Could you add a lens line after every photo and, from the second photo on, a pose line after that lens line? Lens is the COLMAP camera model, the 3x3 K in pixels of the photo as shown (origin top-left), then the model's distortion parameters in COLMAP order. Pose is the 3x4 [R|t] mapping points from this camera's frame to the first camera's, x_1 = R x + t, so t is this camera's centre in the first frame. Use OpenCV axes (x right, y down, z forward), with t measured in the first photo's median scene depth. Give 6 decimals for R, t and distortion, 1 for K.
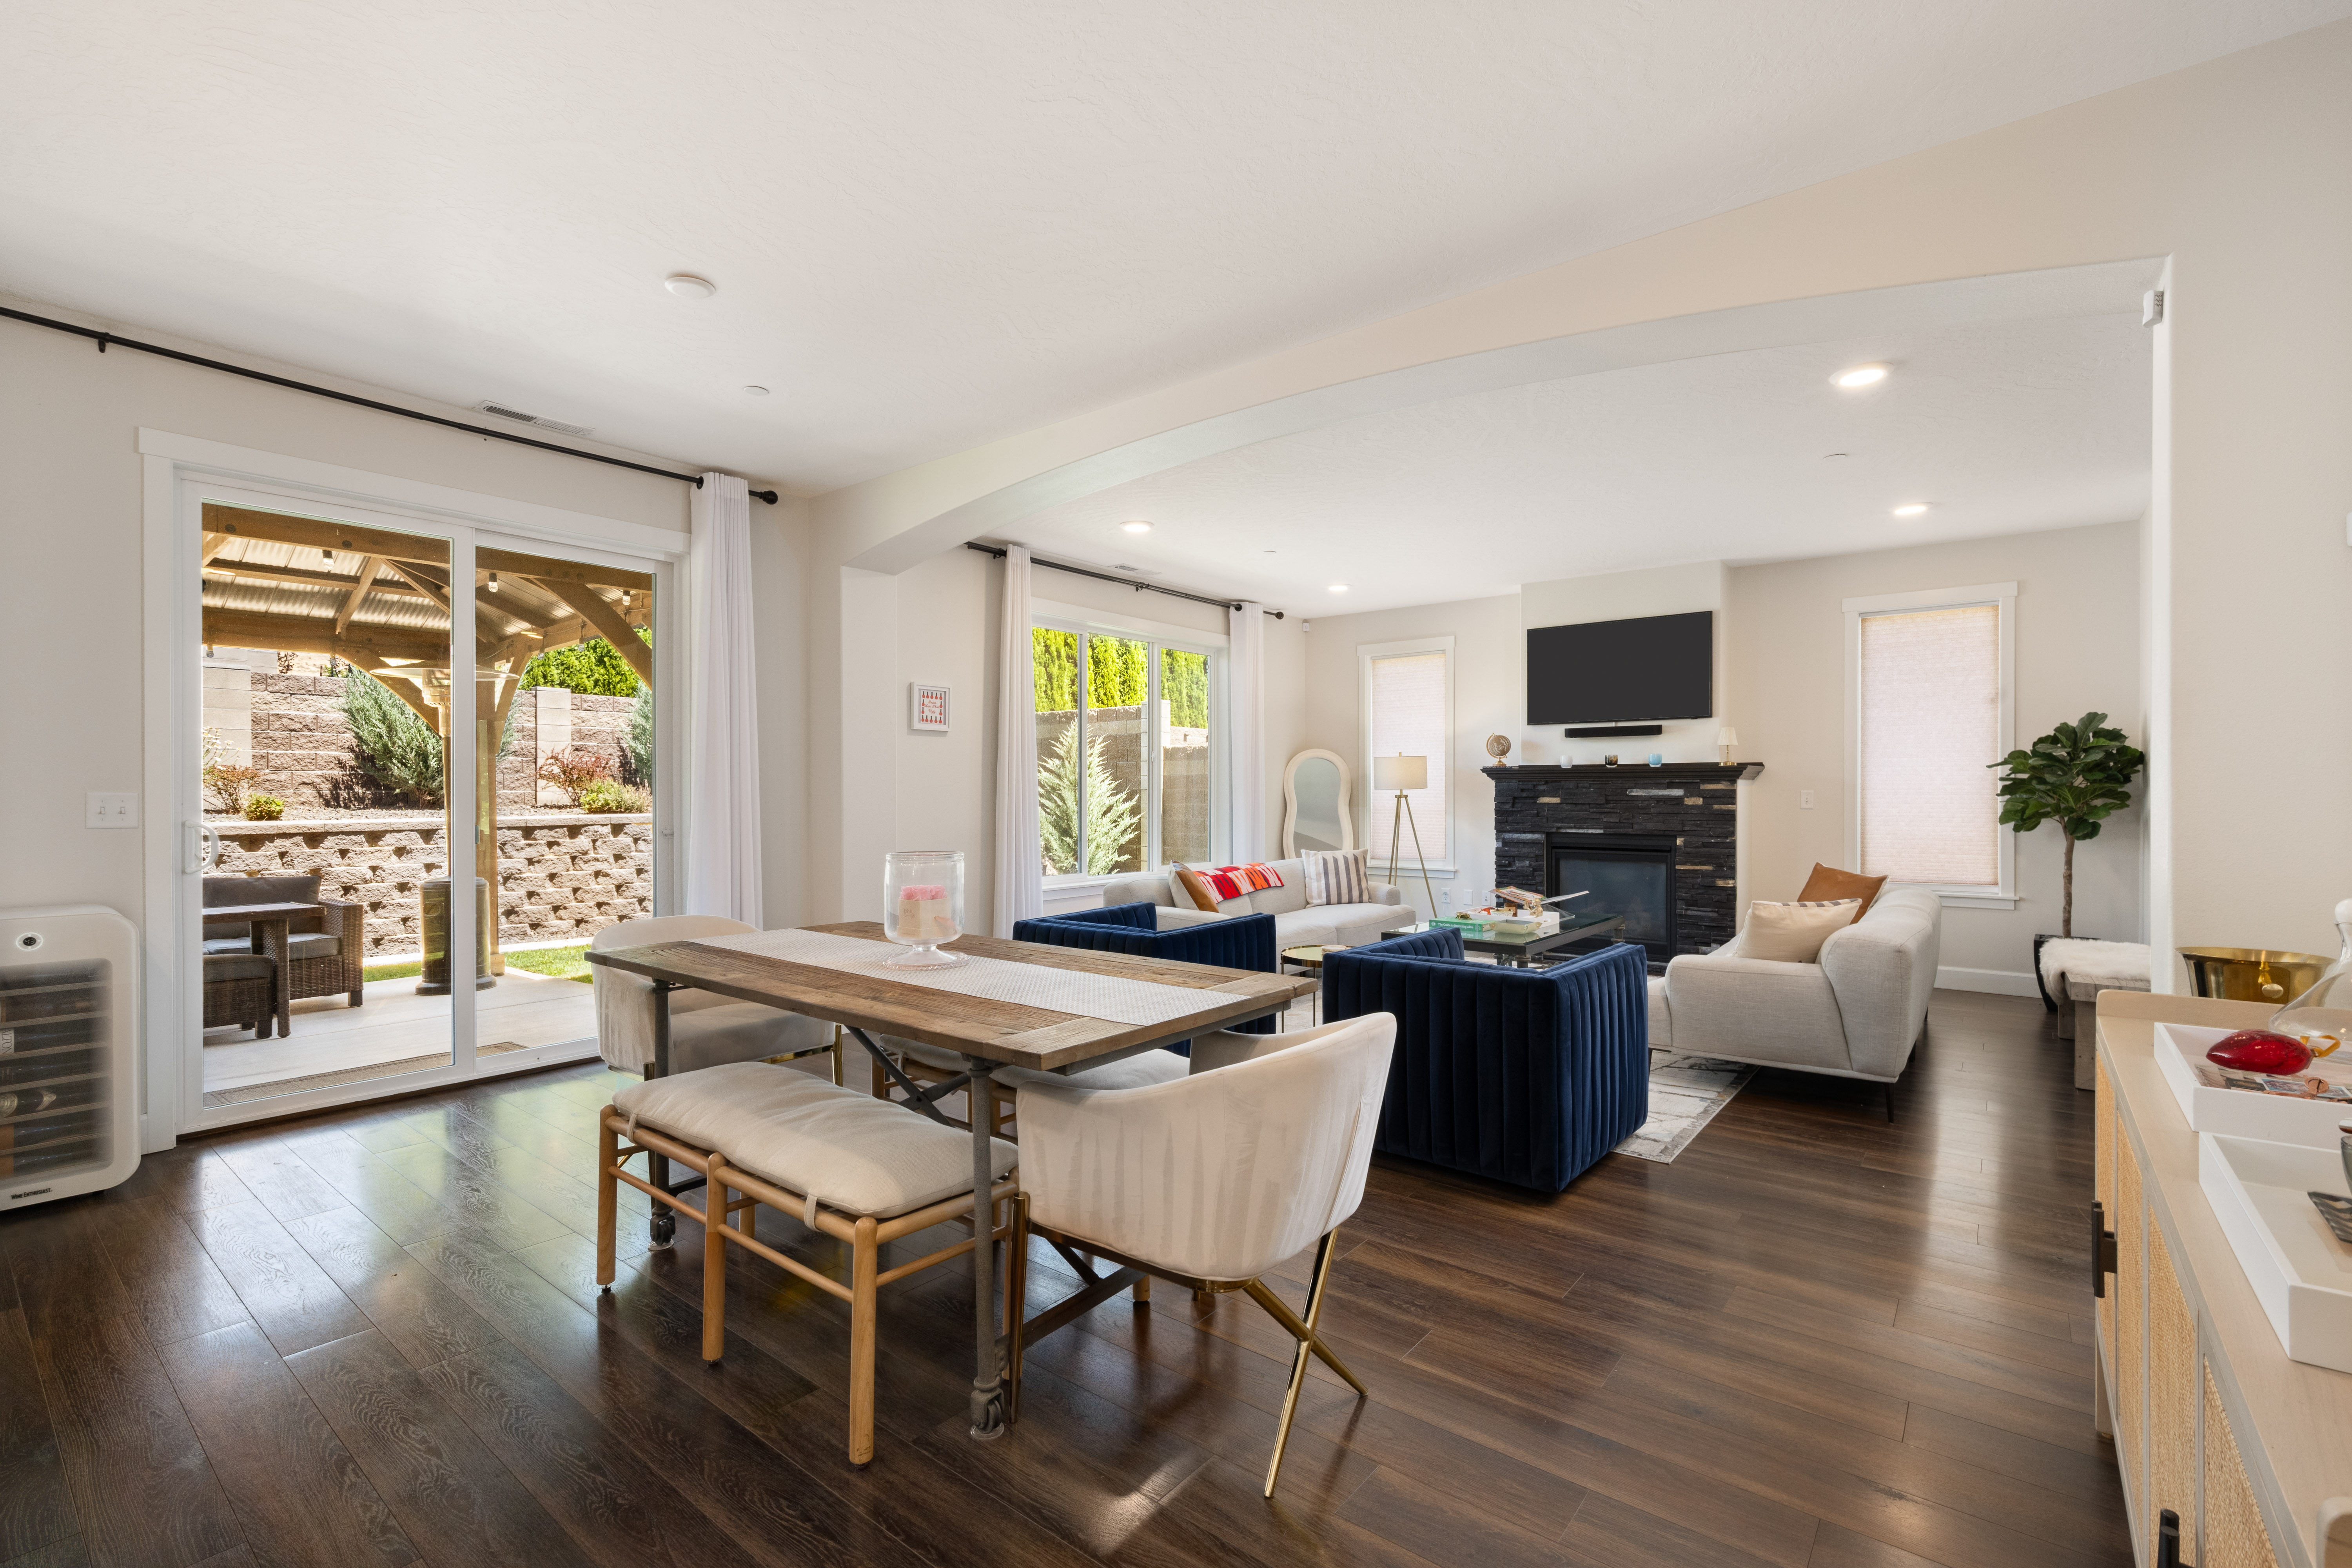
lens RADIAL K [[1026.9, 0, 1184.7], [0, 1026.9, 792.1], [0, 0, 1]] dist [-0.001834, -0.000323]
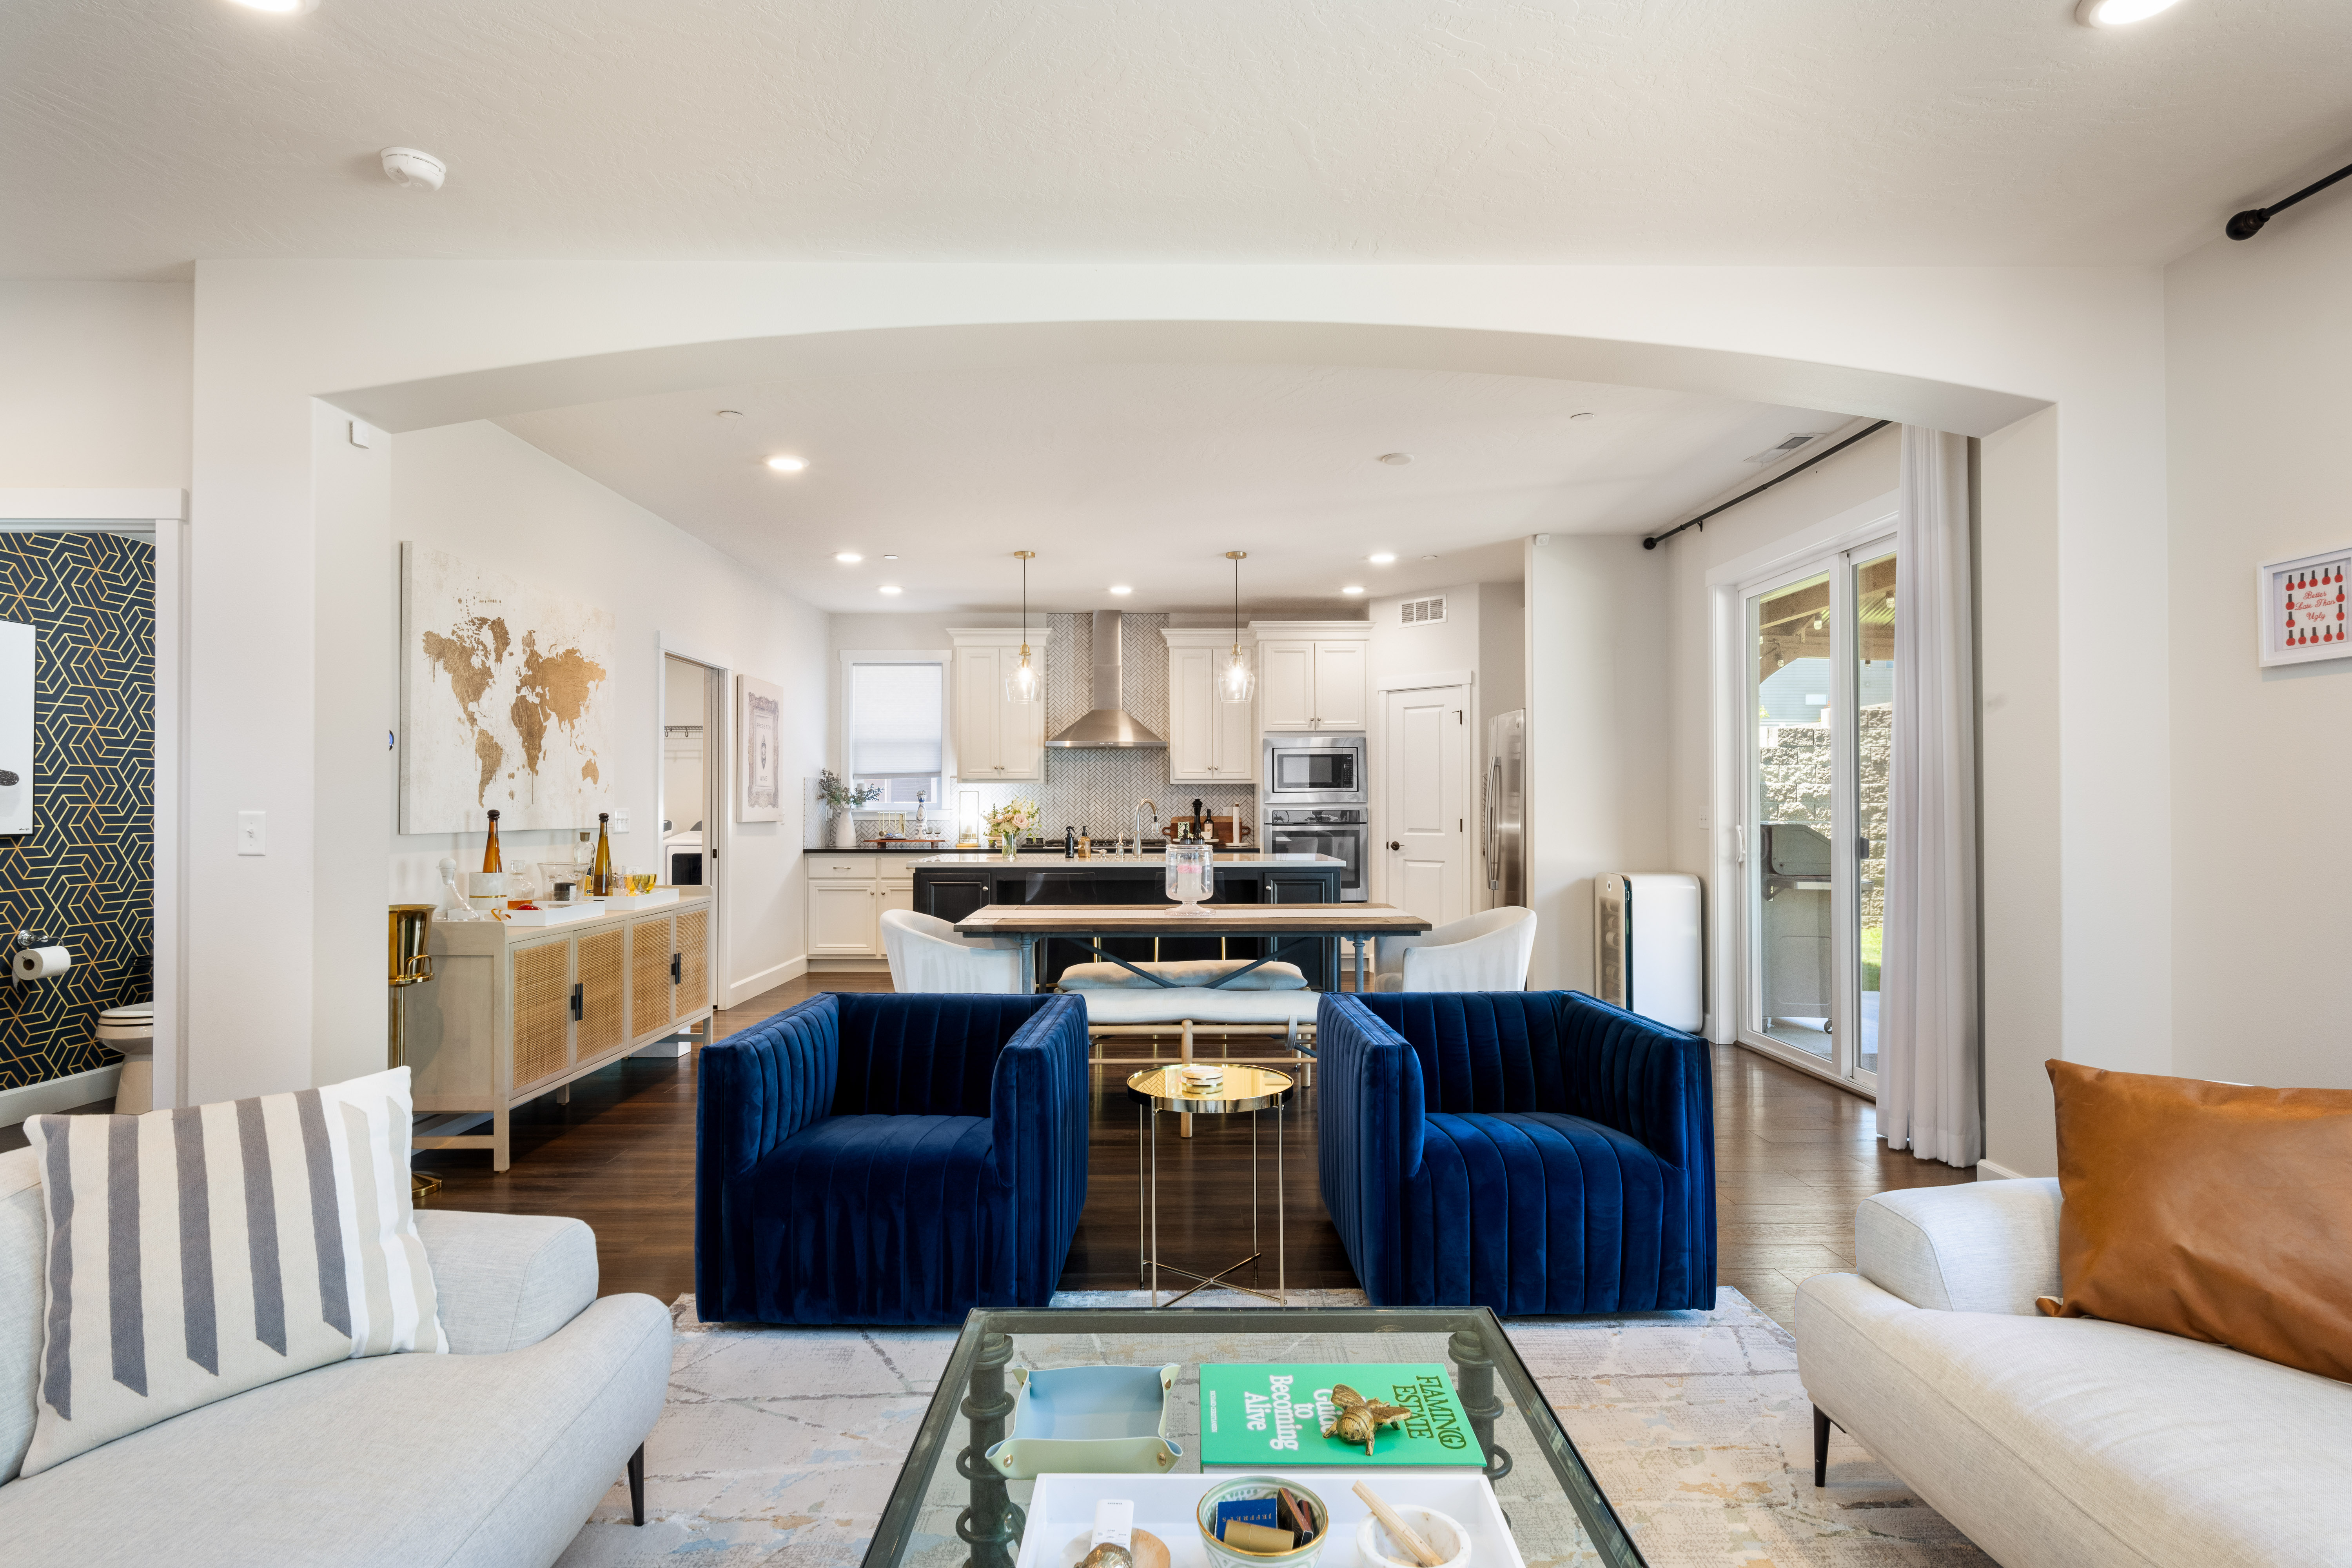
lens RADIAL K [[1202.3, 0, 1176.0], [0, 1202.3, 784.0], [0, 0, 1]] dist [0.000172, -0.000146]
pose [[-0.776899, -0.010155, -0.629543, 0.359083], [-0.001485, 0.999897, -0.014296, -0.001745], [0.629624, -0.010172, -0.776834, 0.919719]]
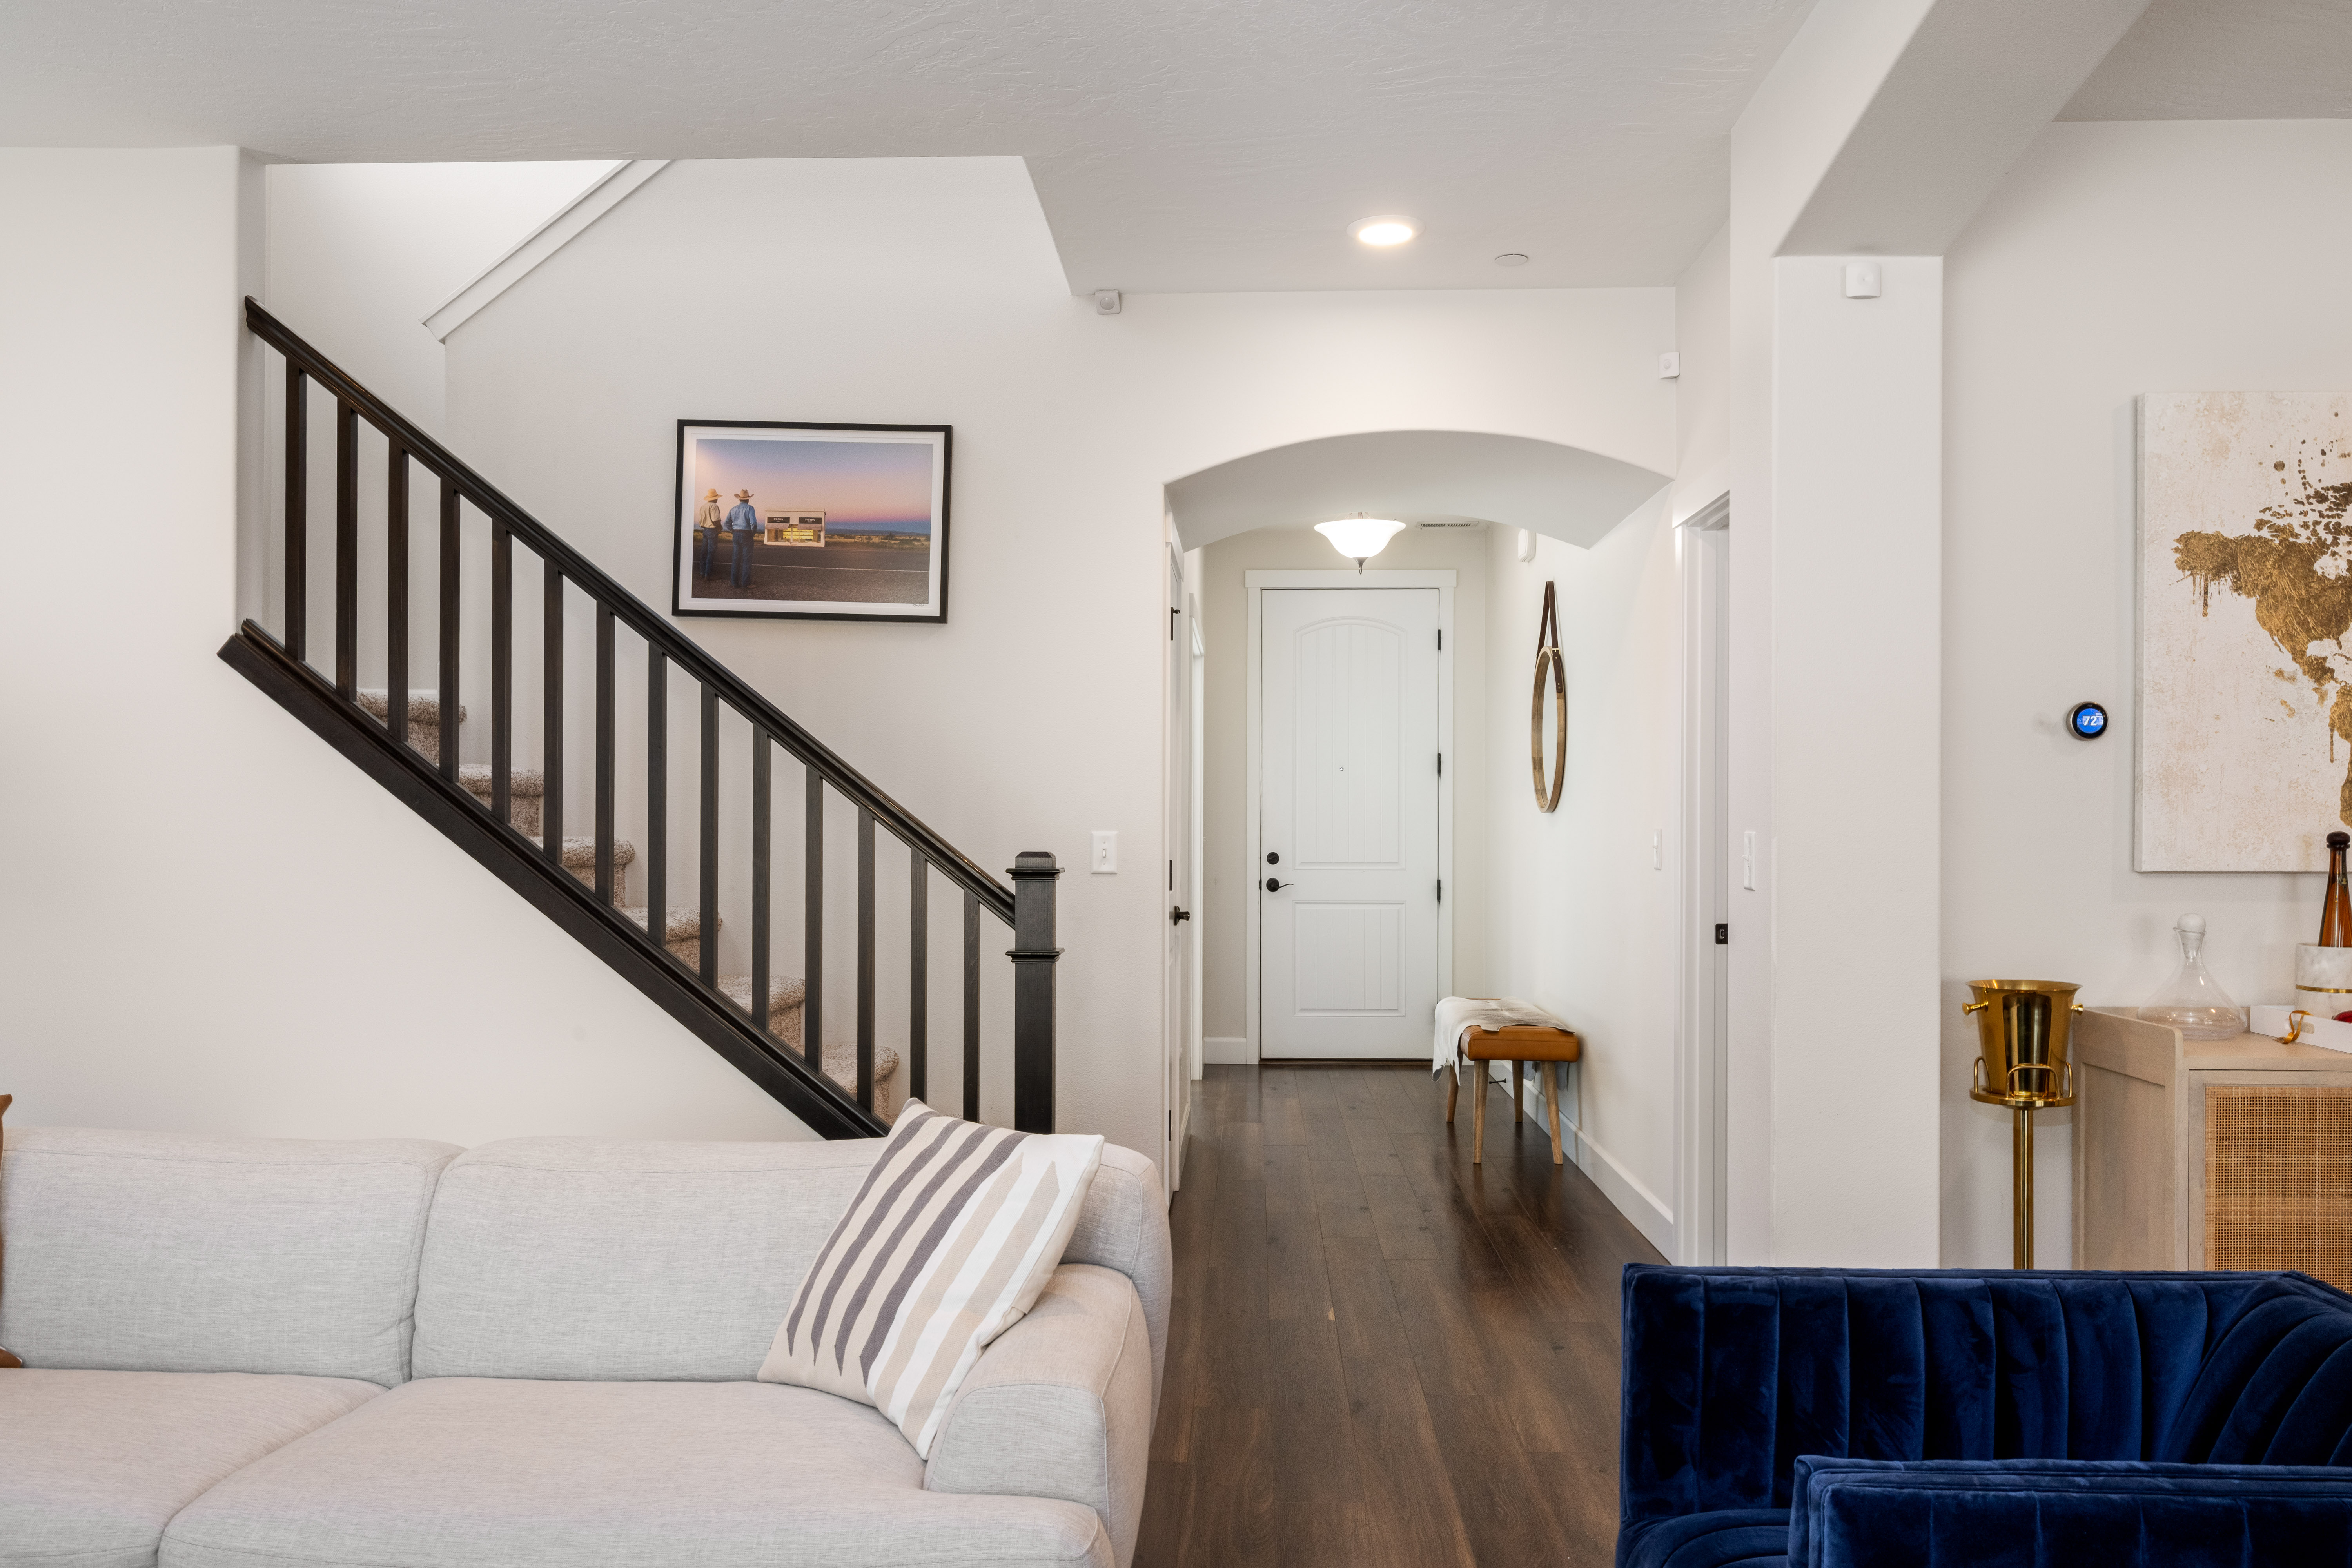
lens RADIAL K [[1816.2, 0, 1192.1], [0, 1816.2, 842.8], [0, 0, 1]] dist [-0.005606, 0.005377]
pose [[-0.598310, -0.005887, 0.801243, 0.012852], [0.004144, 0.999937, 0.010441, -0.000470], [-0.801254, 0.009567, -0.598248, 0.780385]]
